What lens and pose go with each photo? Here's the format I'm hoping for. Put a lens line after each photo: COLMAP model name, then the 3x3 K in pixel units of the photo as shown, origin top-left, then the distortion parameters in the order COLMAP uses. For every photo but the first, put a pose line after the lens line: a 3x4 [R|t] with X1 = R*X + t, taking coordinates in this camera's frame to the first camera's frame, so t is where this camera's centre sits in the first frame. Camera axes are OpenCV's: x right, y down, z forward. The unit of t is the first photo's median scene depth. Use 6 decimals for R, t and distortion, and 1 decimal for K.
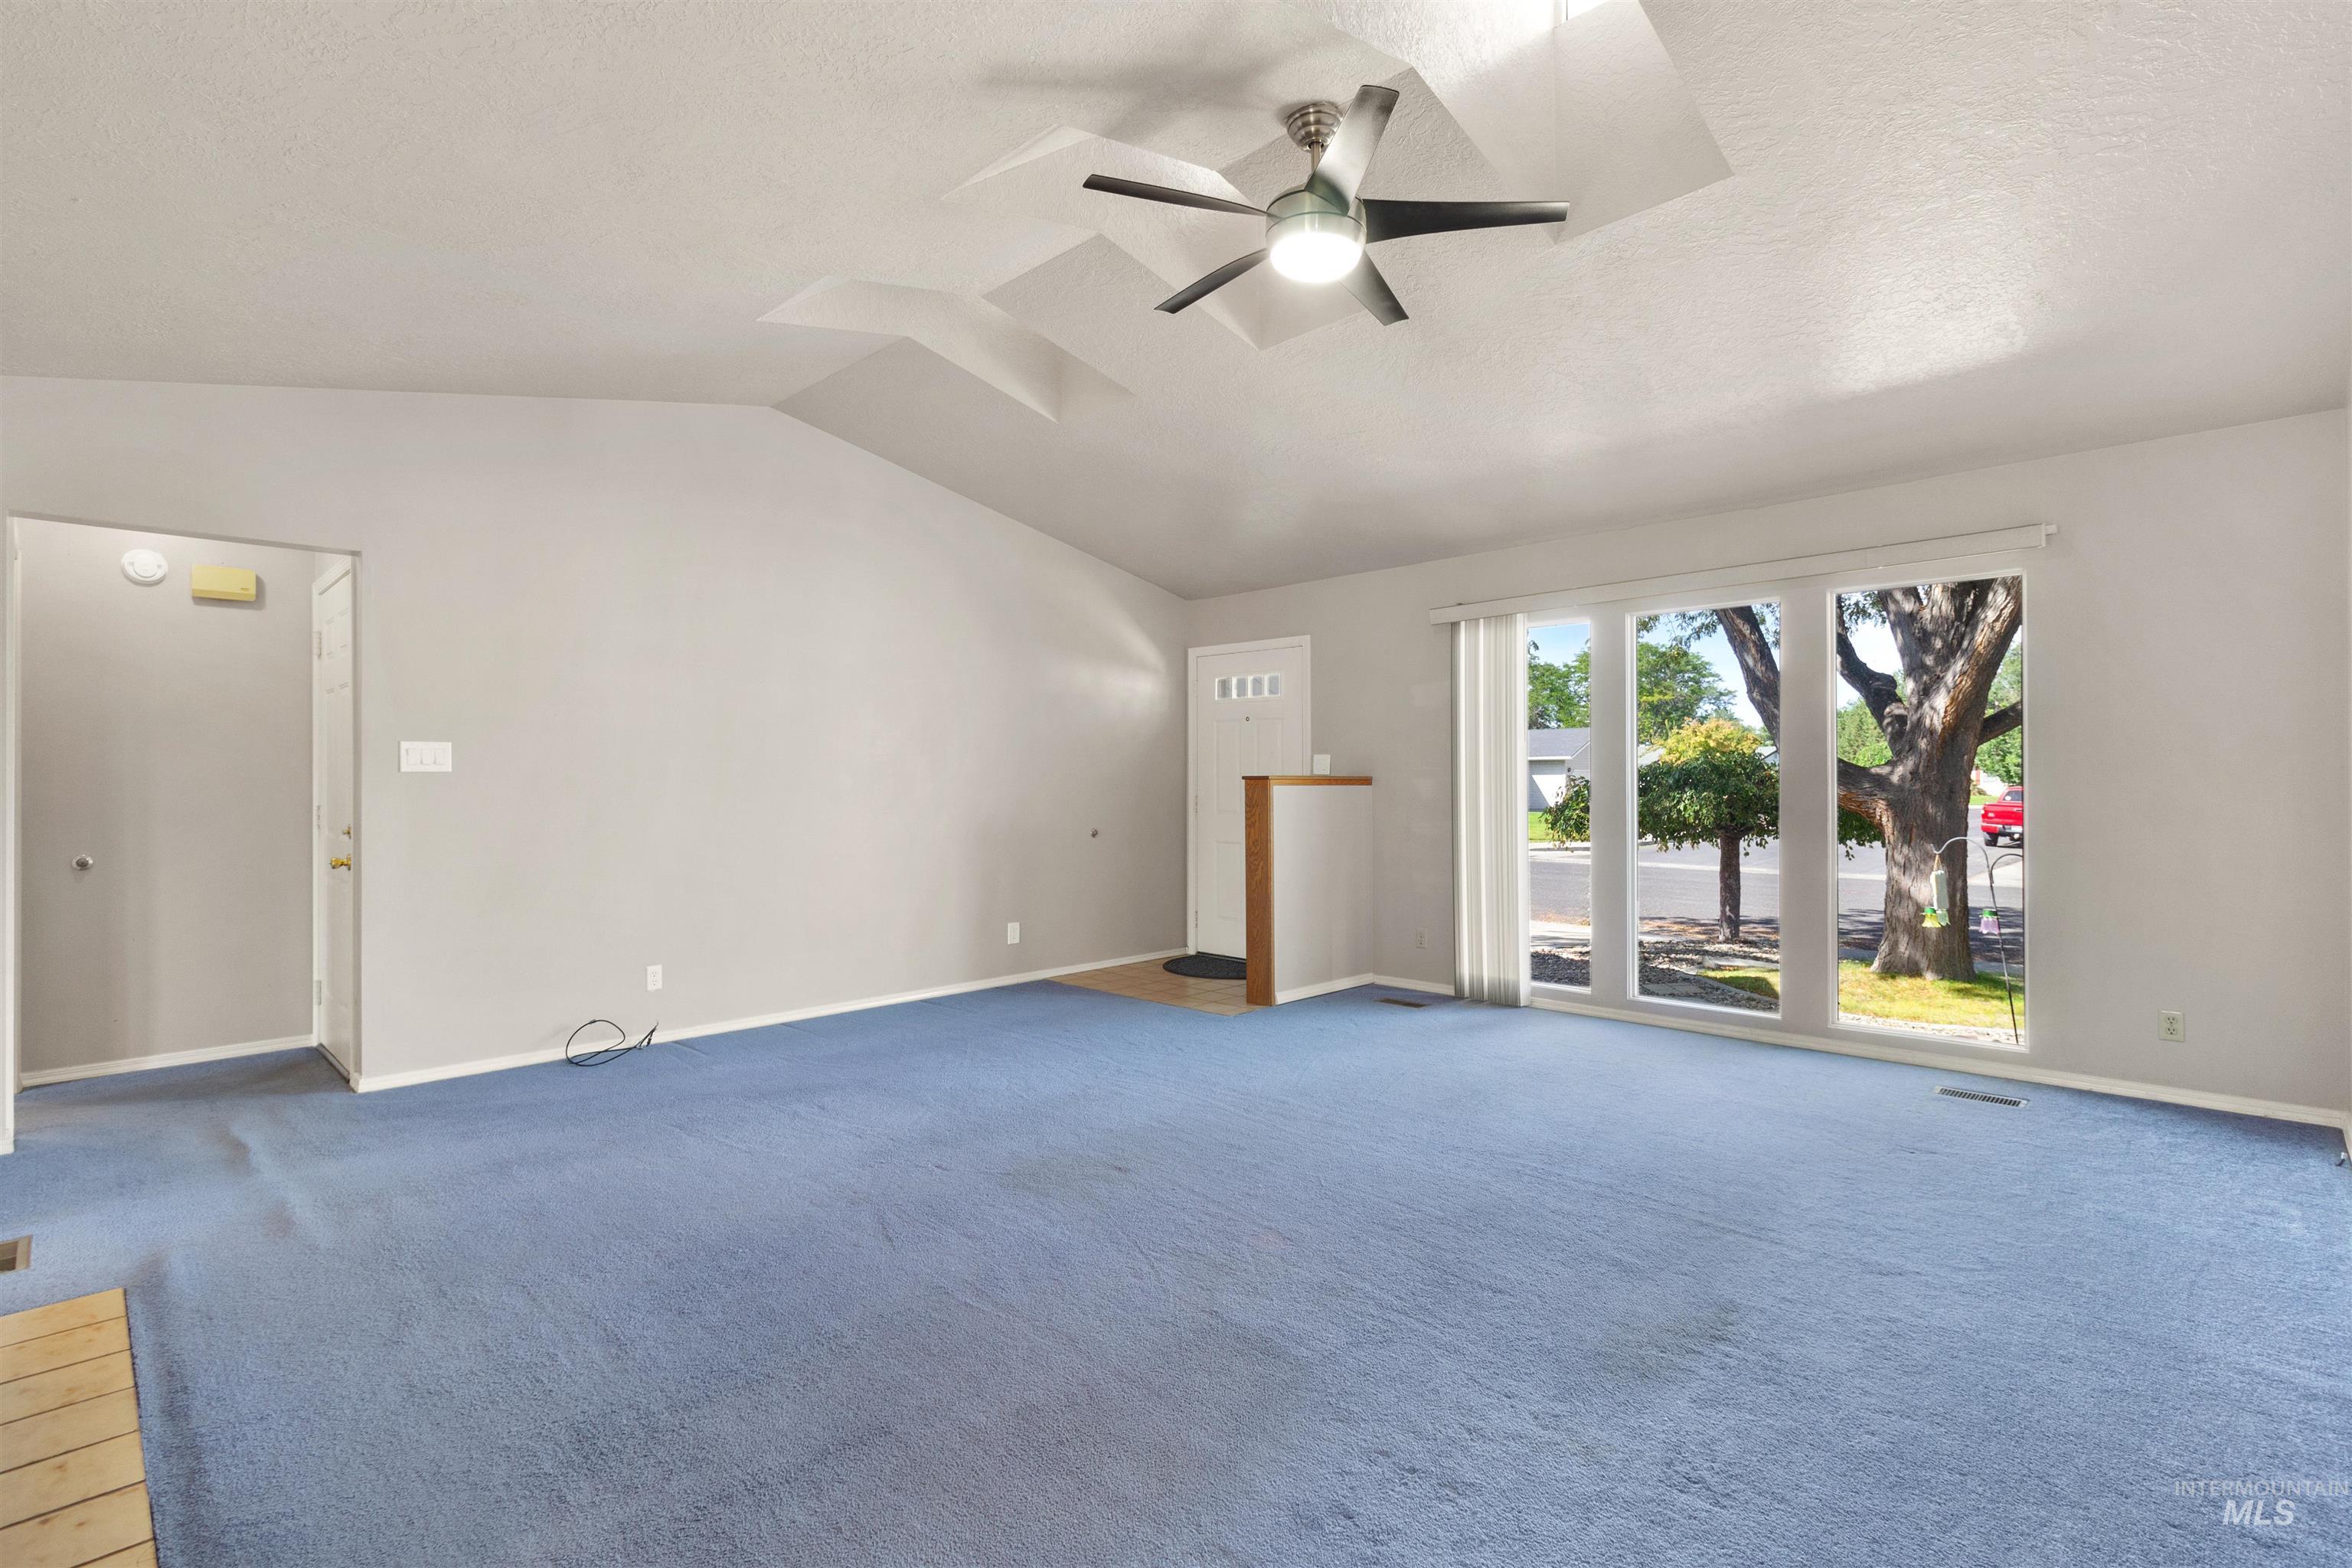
lens RADIAL K [[1085.3, 0, 1165.5], [0, 1085.3, 779.1], [0, 0, 1]] dist [0.003793, -0.000731]
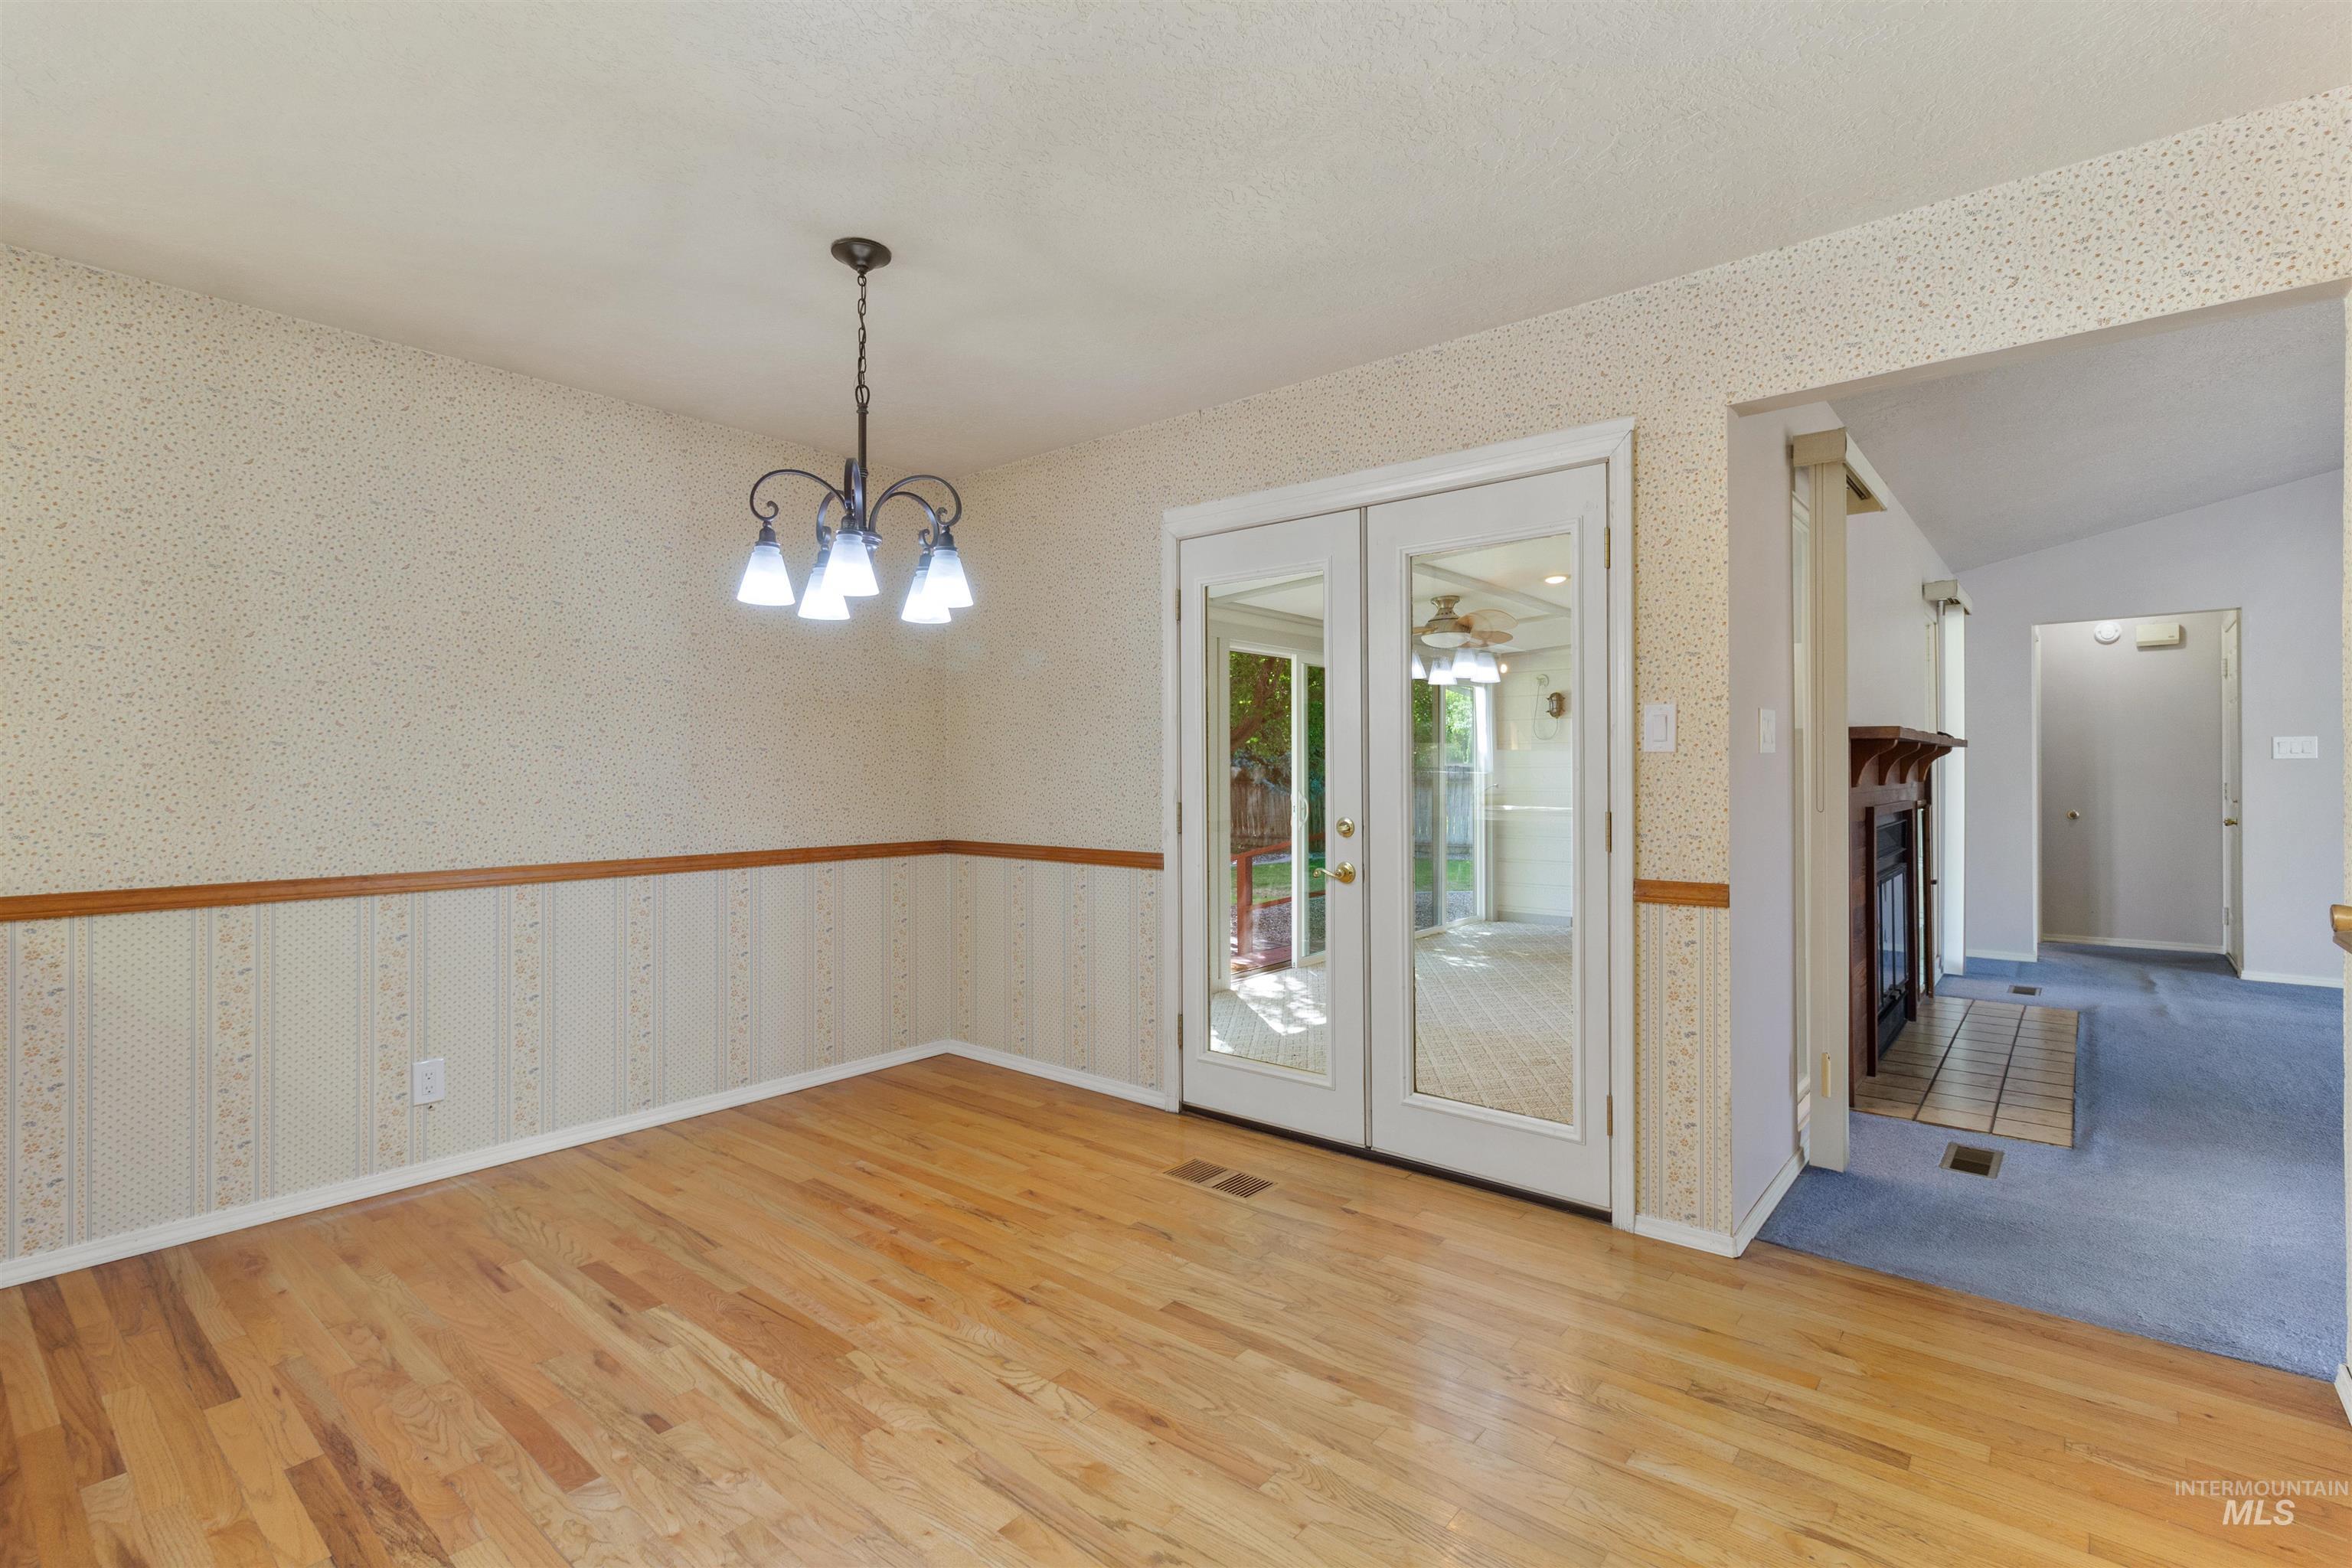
lens RADIAL K [[1085.3, 0, 1184.0], [0, 1085.3, 770.8], [0, 0, 1]] dist [0.003793, -0.000731]
pose [[0.081861, 0.002430, -0.996641, 0.546590], [0.005232, 0.999982, 0.002868, -0.002269], [0.996630, -0.005449, 0.081847, -0.487158]]
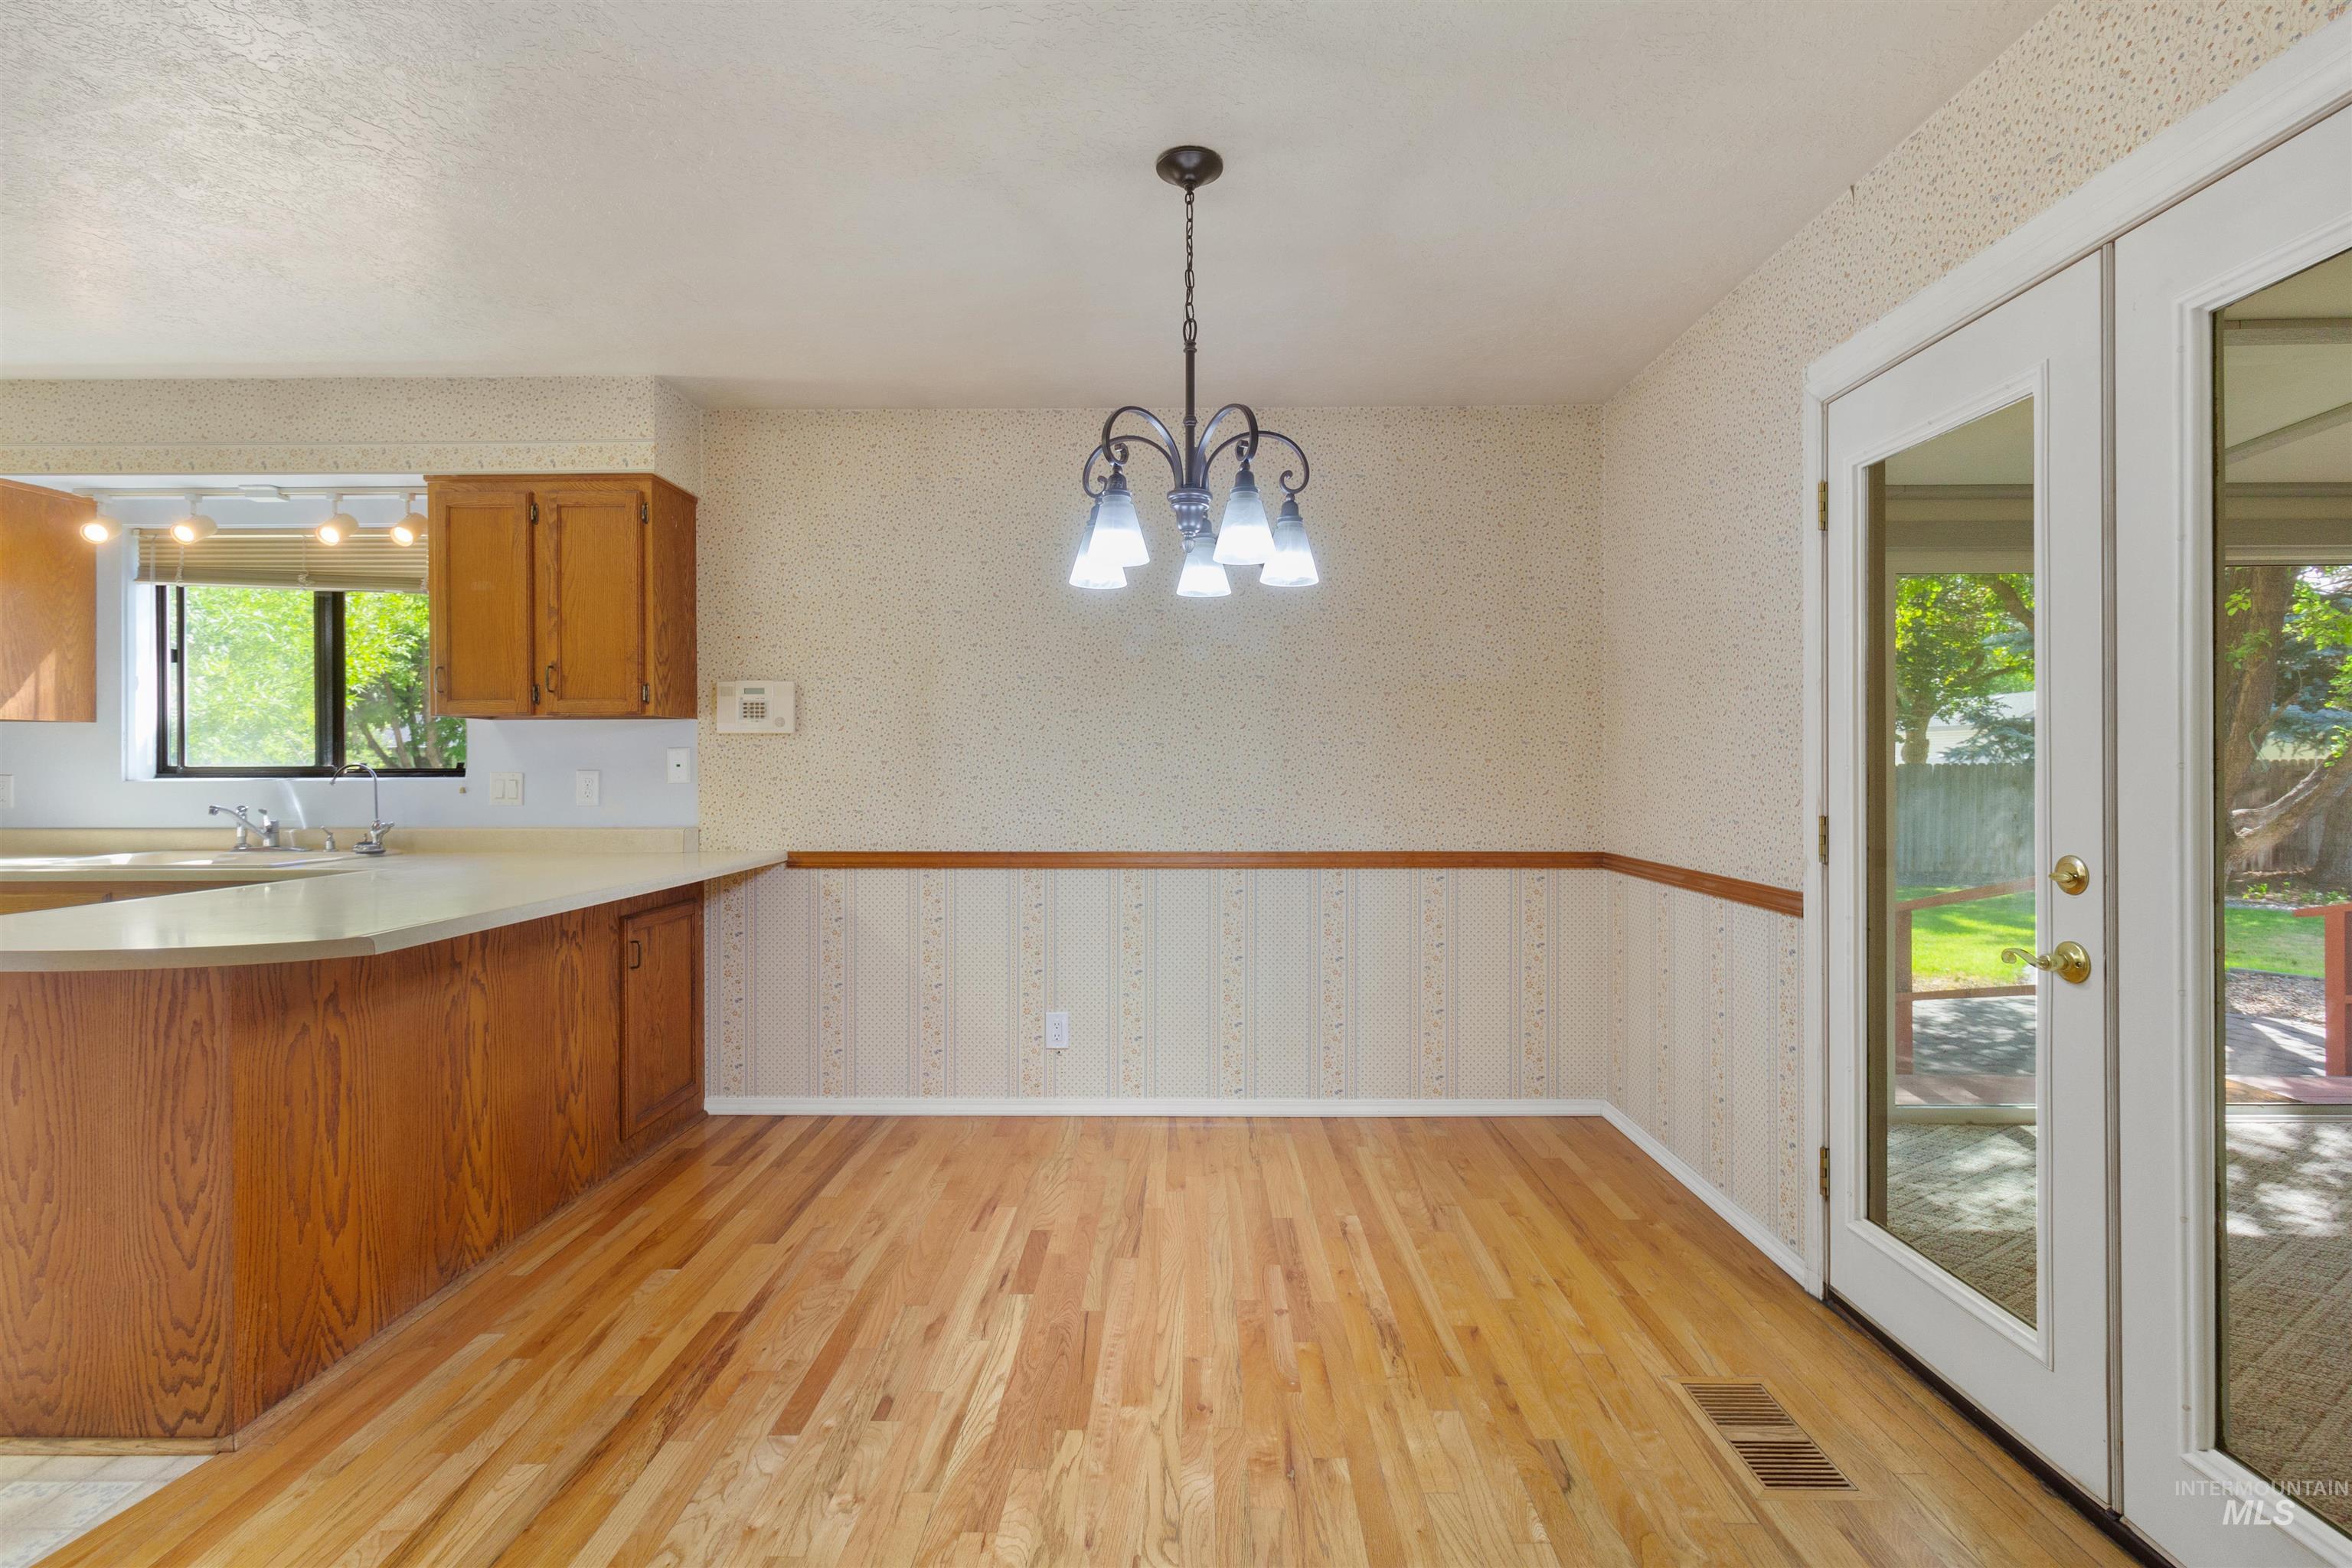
lens RADIAL K [[1085.3, 0, 1182.1], [0, 1085.3, 771.5], [0, 0, 1]] dist [0.003793, -0.000731]
pose [[-0.718560, 0.006249, -0.695437, 0.313970], [0.005597, 0.999979, 0.003202, -0.000766], [0.695443, -0.001591, -0.718580, -0.260731]]
